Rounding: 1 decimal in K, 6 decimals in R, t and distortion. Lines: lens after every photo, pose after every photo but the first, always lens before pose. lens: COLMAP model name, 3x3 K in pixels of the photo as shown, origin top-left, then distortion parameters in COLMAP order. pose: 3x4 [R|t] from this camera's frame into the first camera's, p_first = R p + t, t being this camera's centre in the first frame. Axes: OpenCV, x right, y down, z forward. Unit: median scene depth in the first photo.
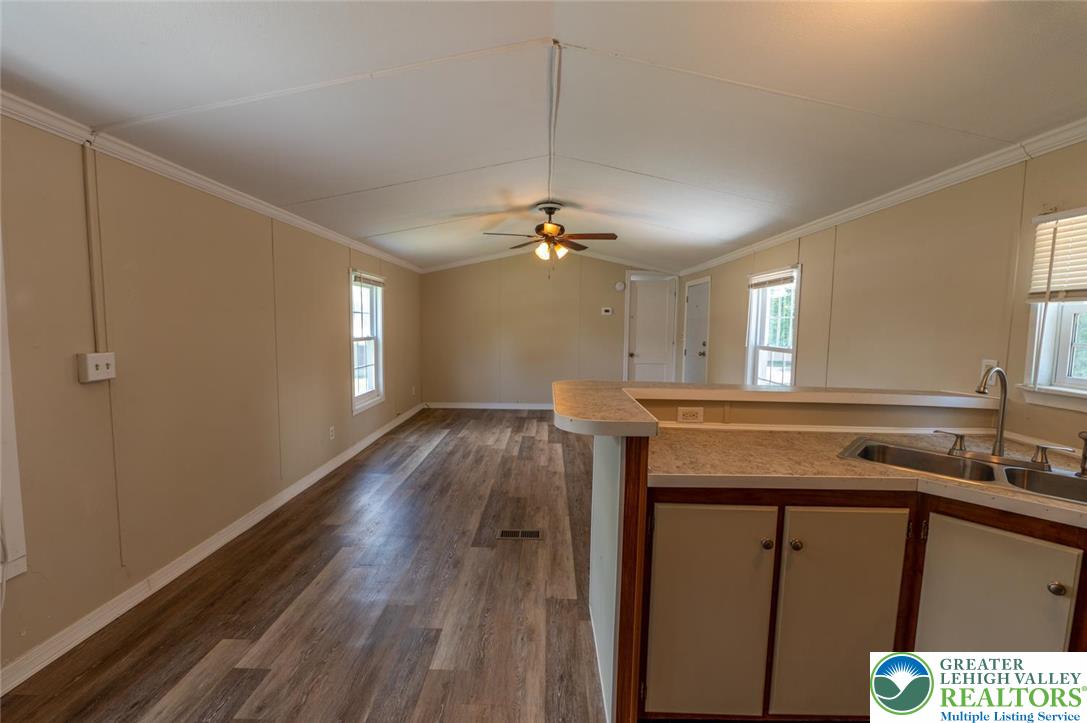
lens RADIAL K [[436.4, 0, 539.5], [0, 436.4, 355.6], [0, 0, 1]] dist [-0.000664, -0.000037]
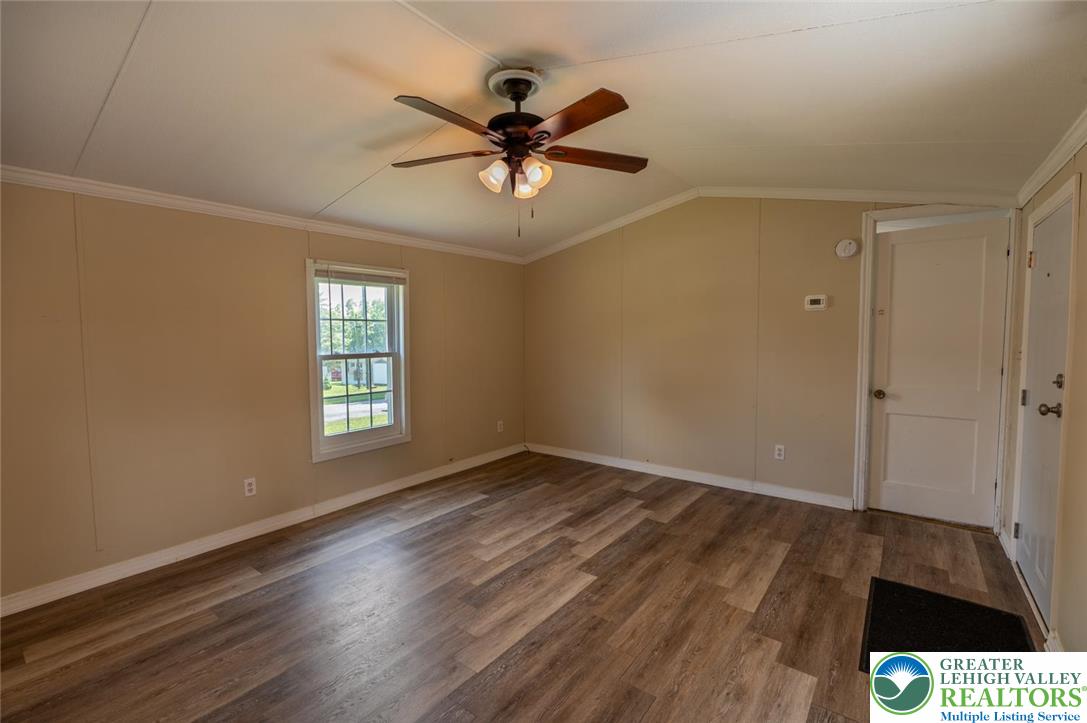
lens RADIAL K [[479.4, 0, 542.4], [0, 479.4, 356.9], [0, 0, 1]] dist [-0.006590, -0.000478]
pose [[0.803959, 0.014366, -0.594511, 0.336684], [-0.027958, 0.999516, -0.013655, -0.036028], [0.594027, 0.027600, 0.803971, 0.570486]]
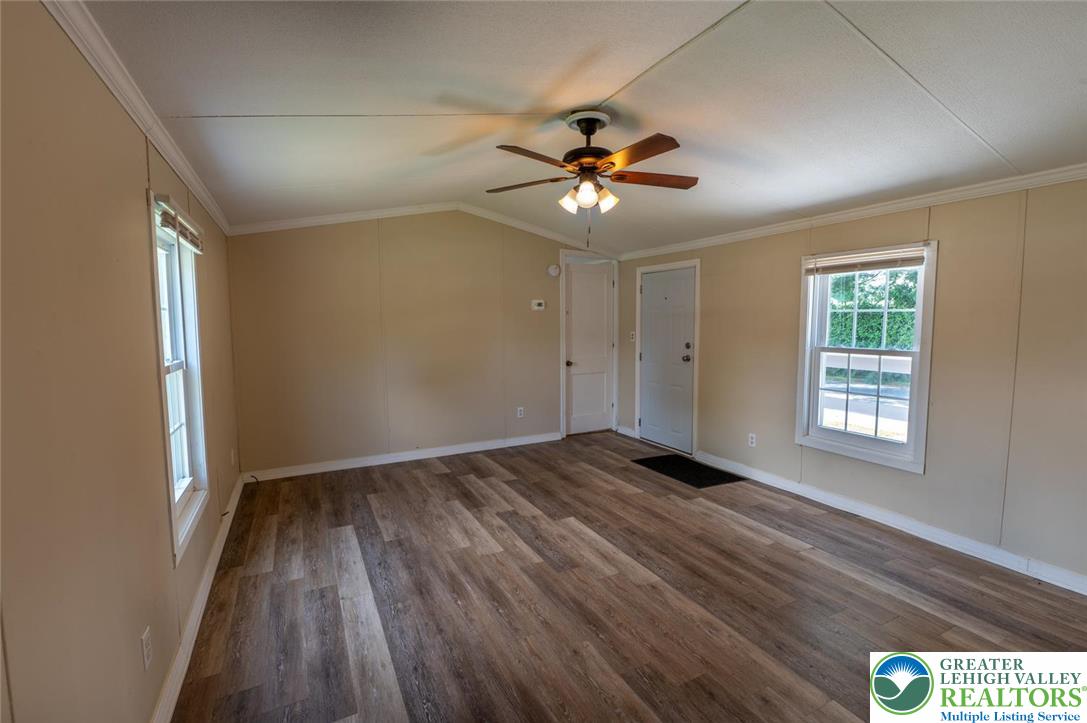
lens RADIAL K [[479.4, 0, 542.4], [0, 479.4, 356.9], [0, 0, 1]] dist [-0.006590, -0.000478]
pose [[0.880344, -0.053283, 0.471333, -0.320400], [0.052244, 0.998517, 0.015300, -0.041165], [-0.471449, 0.011155, 0.881823, 0.448086]]
